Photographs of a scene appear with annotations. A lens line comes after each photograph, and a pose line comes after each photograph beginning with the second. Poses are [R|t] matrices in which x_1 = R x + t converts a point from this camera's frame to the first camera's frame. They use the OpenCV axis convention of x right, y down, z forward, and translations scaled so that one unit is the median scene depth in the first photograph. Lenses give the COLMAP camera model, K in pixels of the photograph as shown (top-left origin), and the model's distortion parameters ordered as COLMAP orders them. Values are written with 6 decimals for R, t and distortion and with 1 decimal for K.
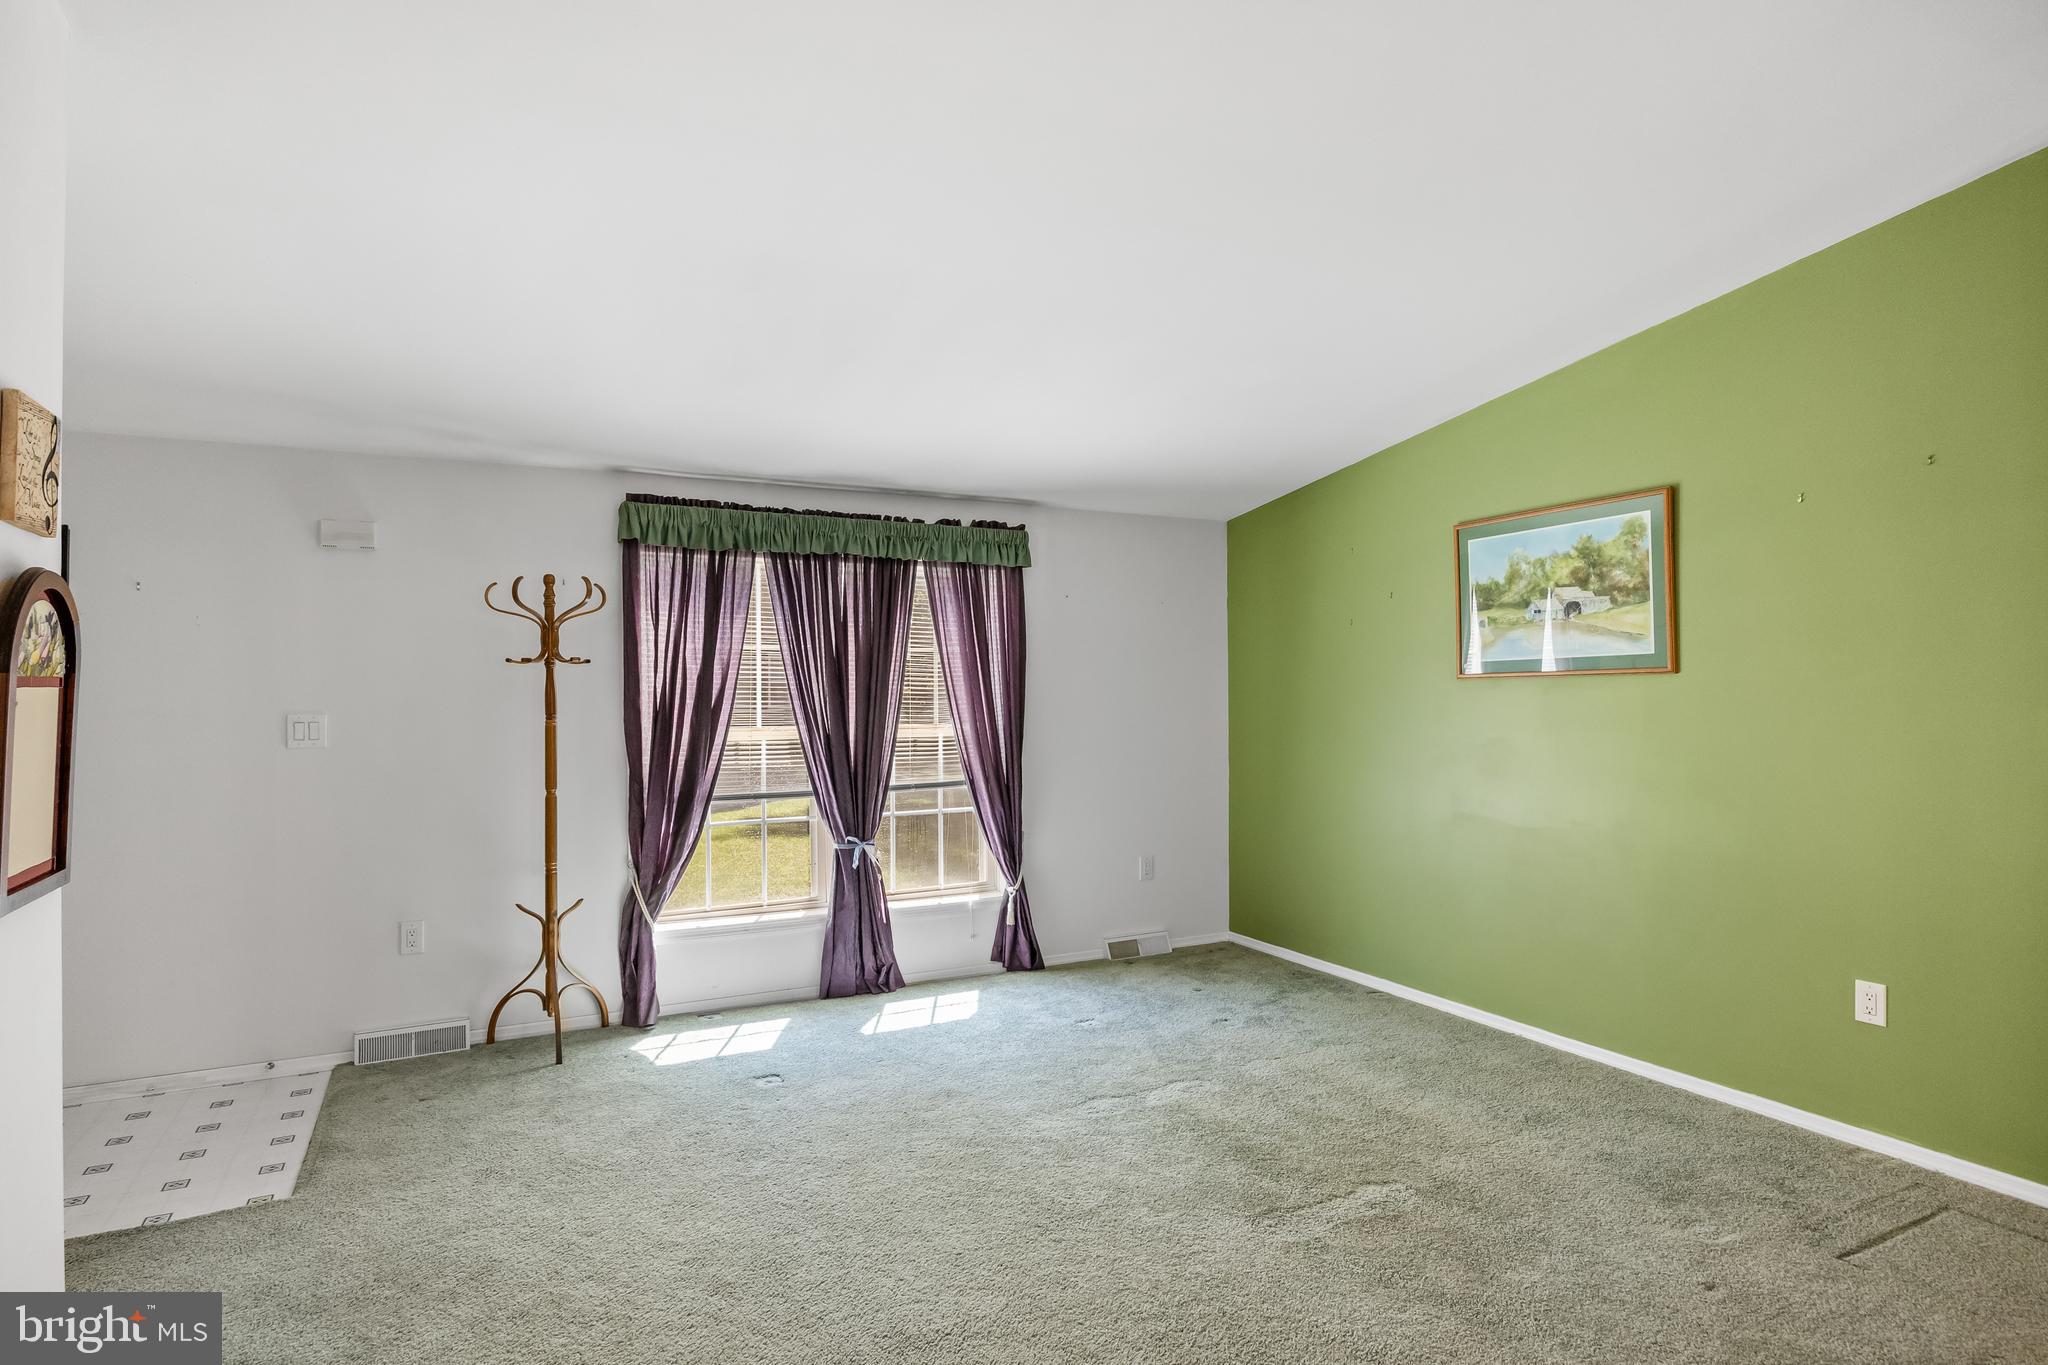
lens RADIAL K [[1109.4, 0, 1025.8], [0, 1109.4, 694.7], [0, 0, 1]] dist [0.000882, 0.000060]
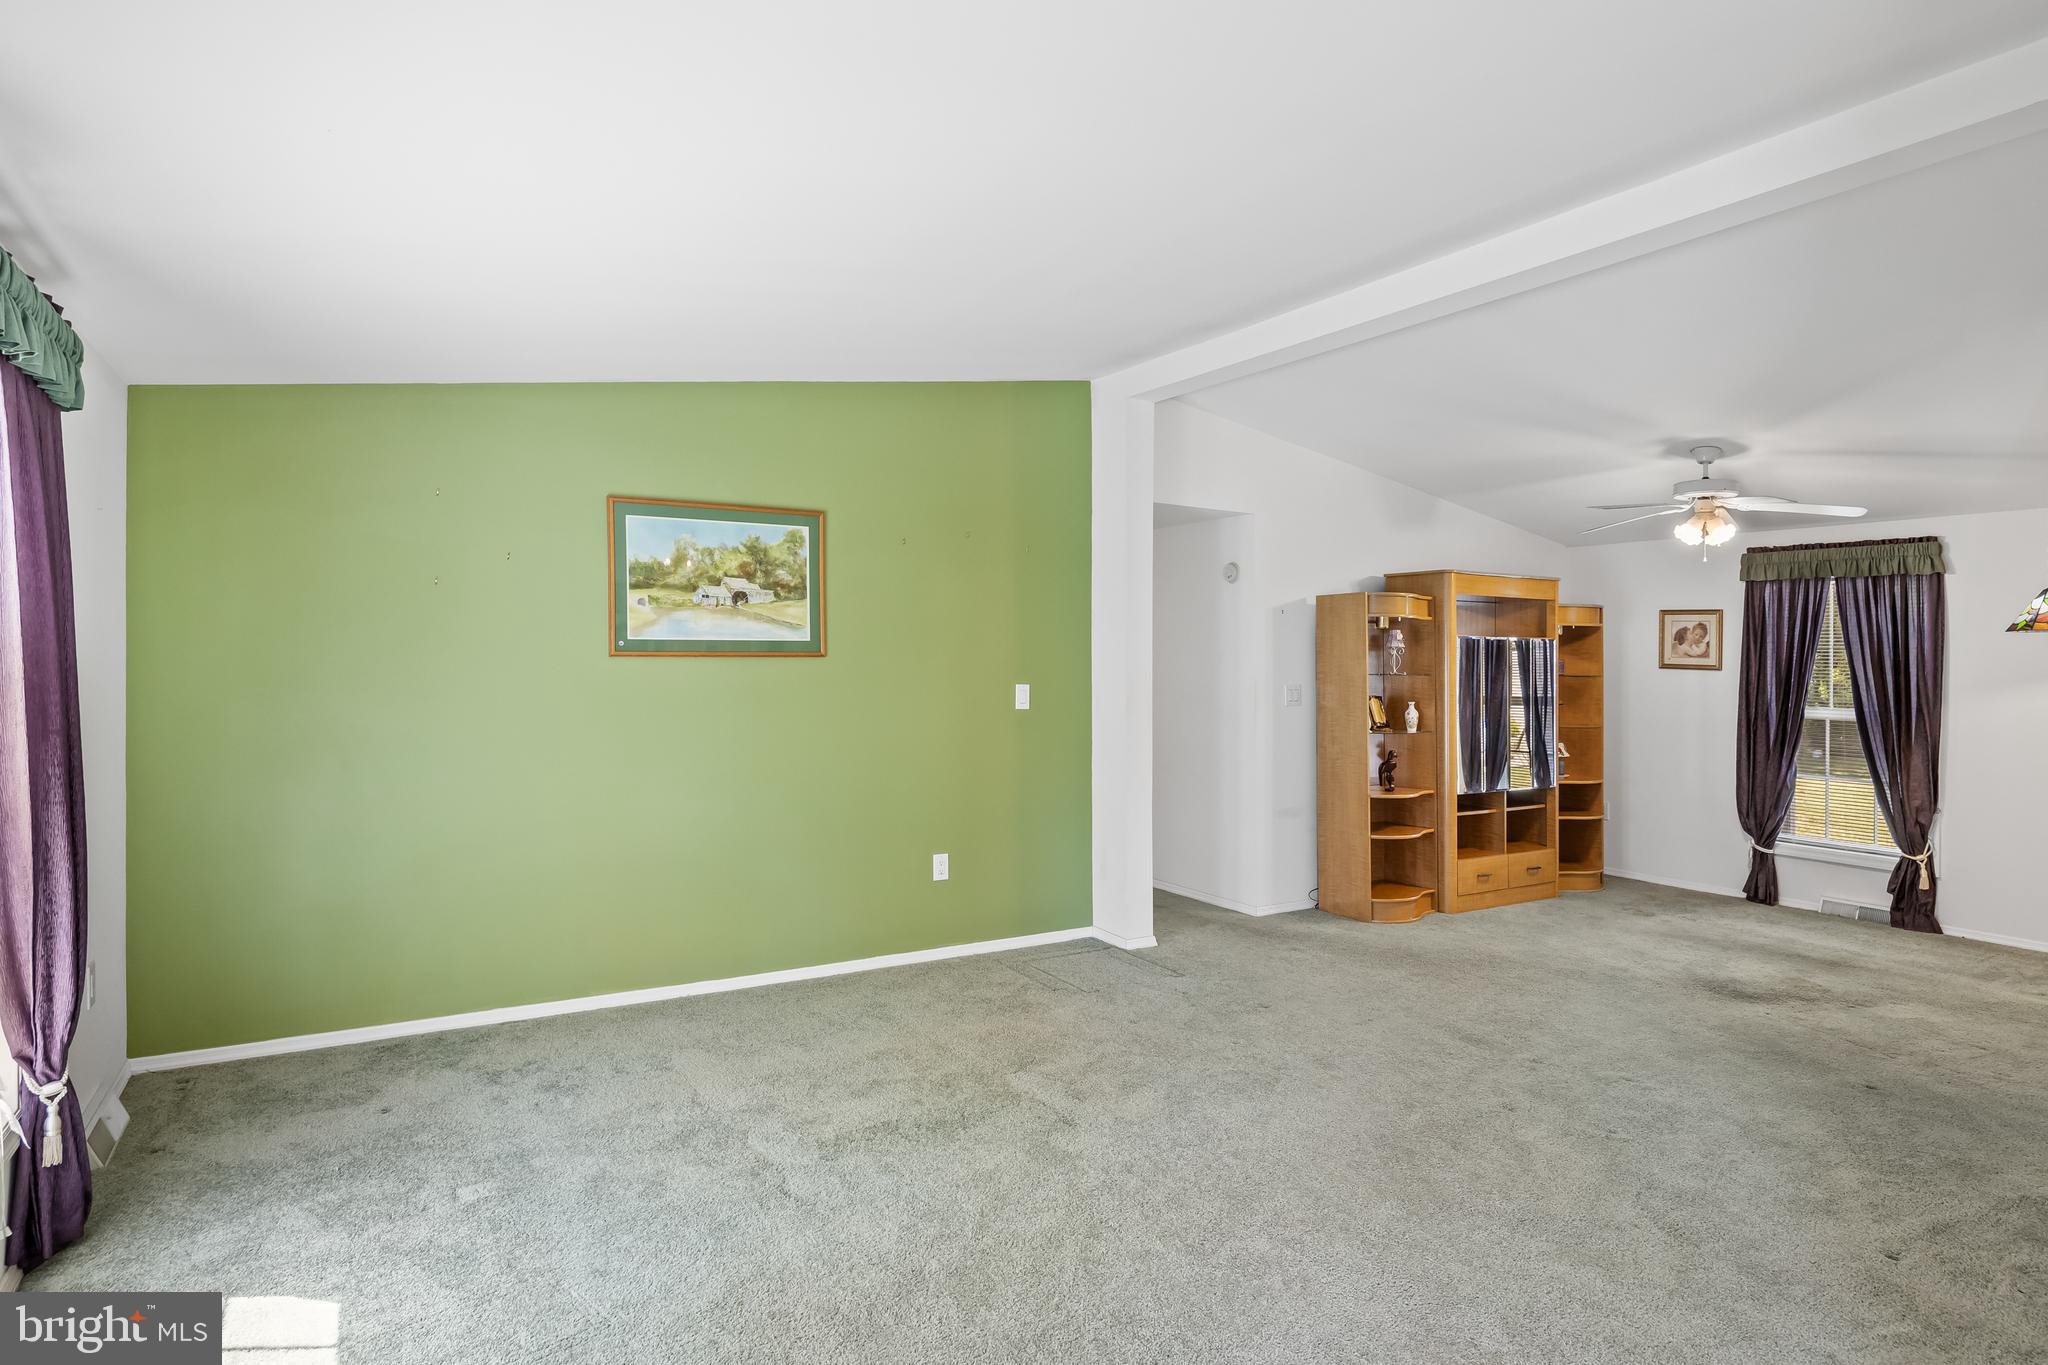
lens RADIAL K [[1088.0, 0, 1026.6], [0, 1088.0, 665.0], [0, 0, 1]] dist [-0.005673, -0.000842]
pose [[-0.080719, 0.004237, 0.996728, -0.643996], [-0.005090, 0.999976, -0.004663, -0.004990], [-0.996724, -0.005450, -0.080696, 0.802924]]
